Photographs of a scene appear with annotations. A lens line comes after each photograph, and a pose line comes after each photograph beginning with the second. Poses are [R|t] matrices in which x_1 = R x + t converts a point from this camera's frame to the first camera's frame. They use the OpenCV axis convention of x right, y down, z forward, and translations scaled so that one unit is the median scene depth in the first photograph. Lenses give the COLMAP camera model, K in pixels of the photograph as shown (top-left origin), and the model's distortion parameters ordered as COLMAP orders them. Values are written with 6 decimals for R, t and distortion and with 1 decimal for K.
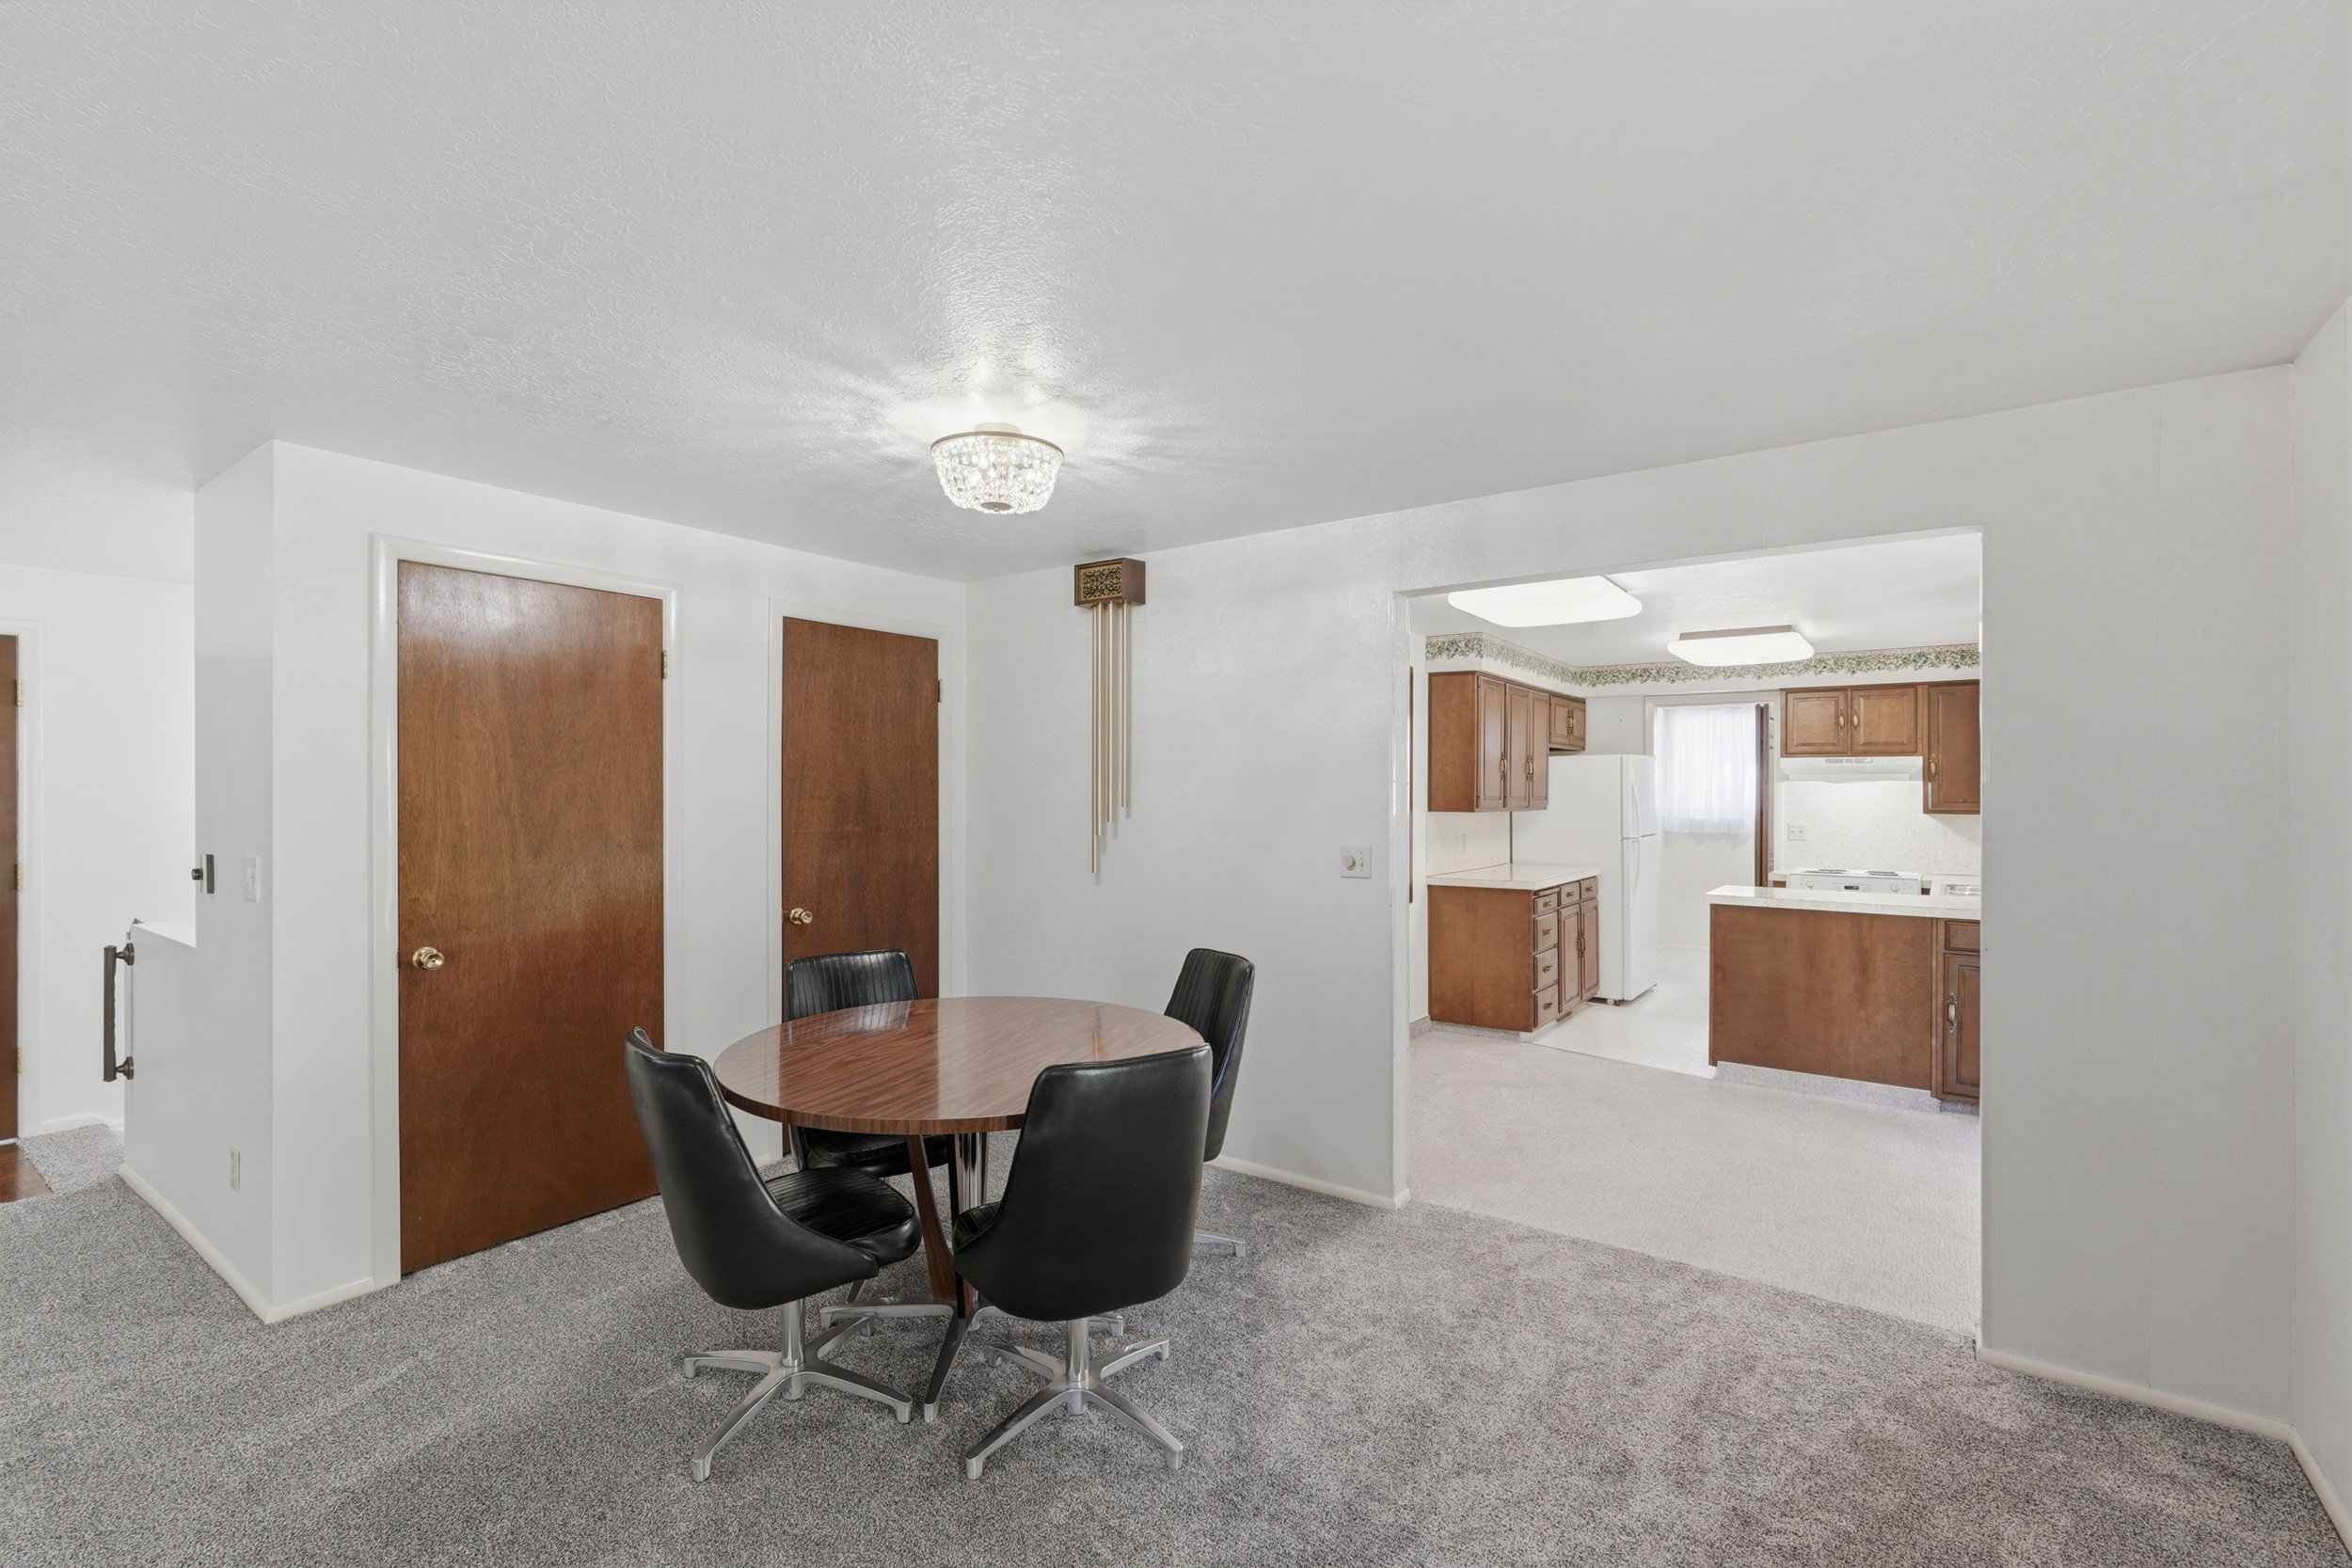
lens RADIAL K [[1042.5, 0, 1176.0], [0, 1042.5, 784.0], [0, 0, 1]] dist [-0.021239, 0.010494]
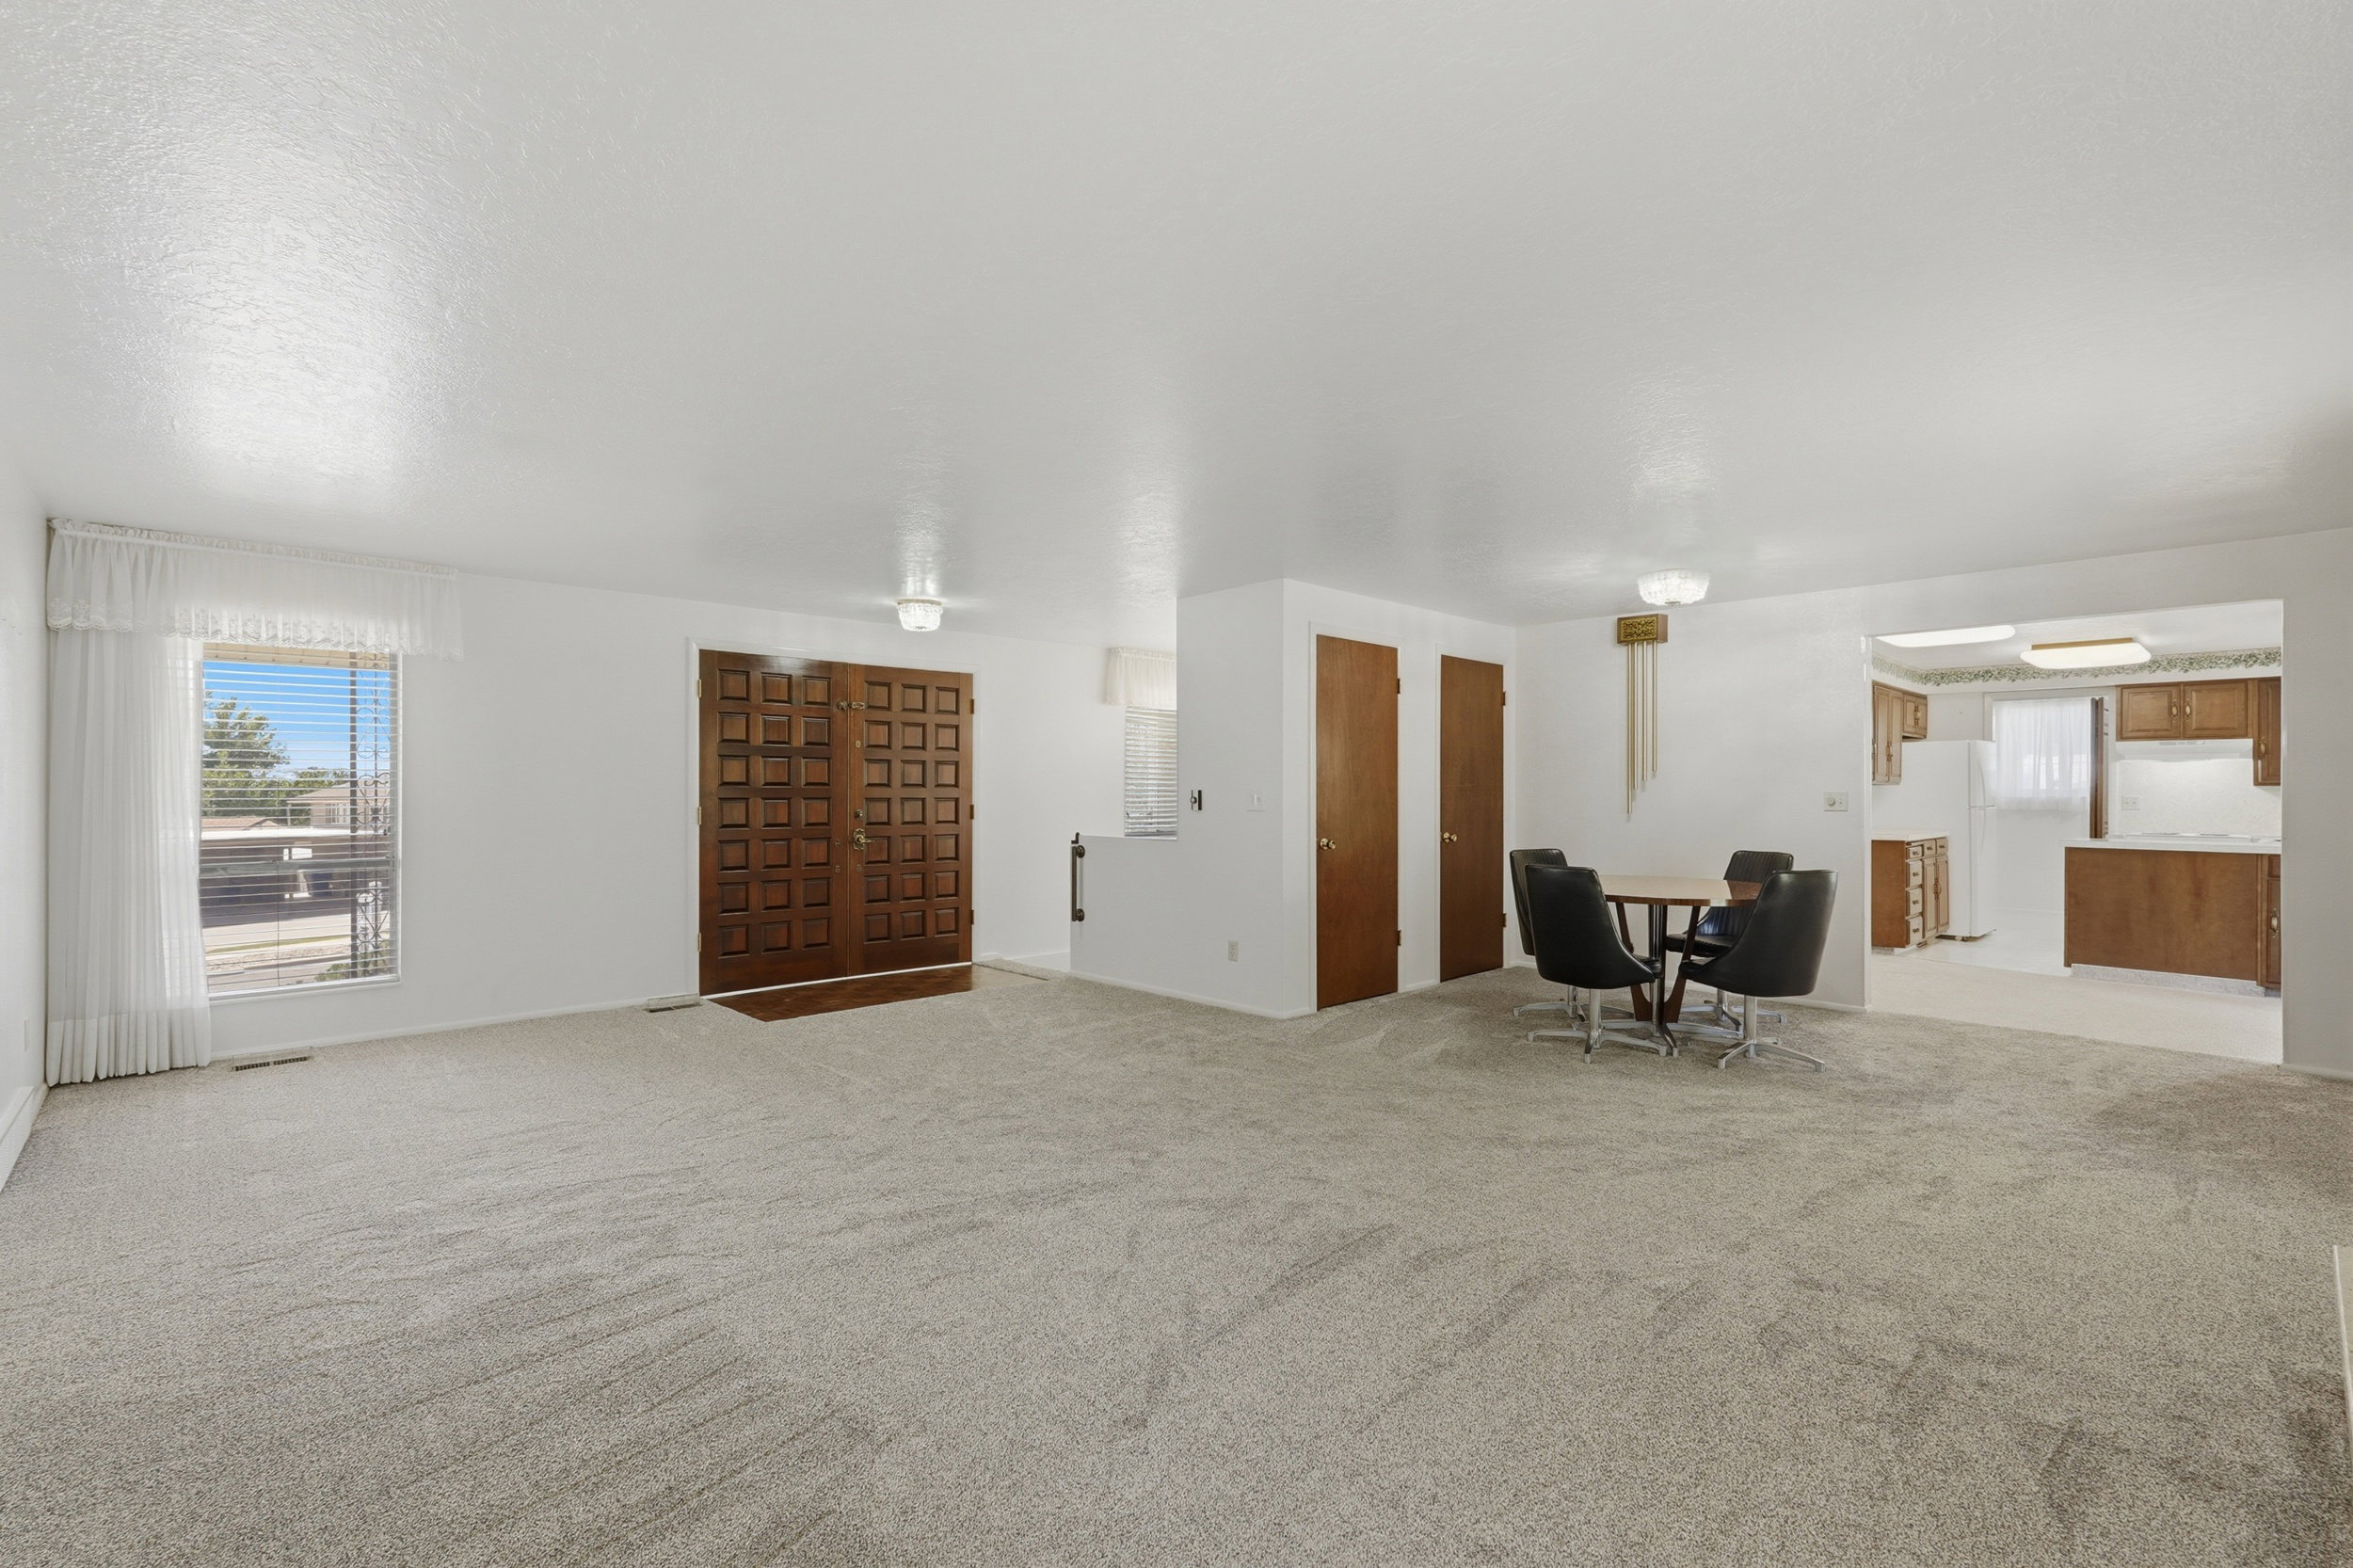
lens RADIAL K [[1043.0, 0, 1176.5], [0, 1043.0, 784.0], [0, 0, 1]] dist [-0.021239, 0.010494]
pose [[0.982257, -0.000278, -0.187539, -0.301328], [0.000087, 0.999999, -0.001031, 0.028164], [0.187539, 0.000996, 0.982257, -0.440005]]
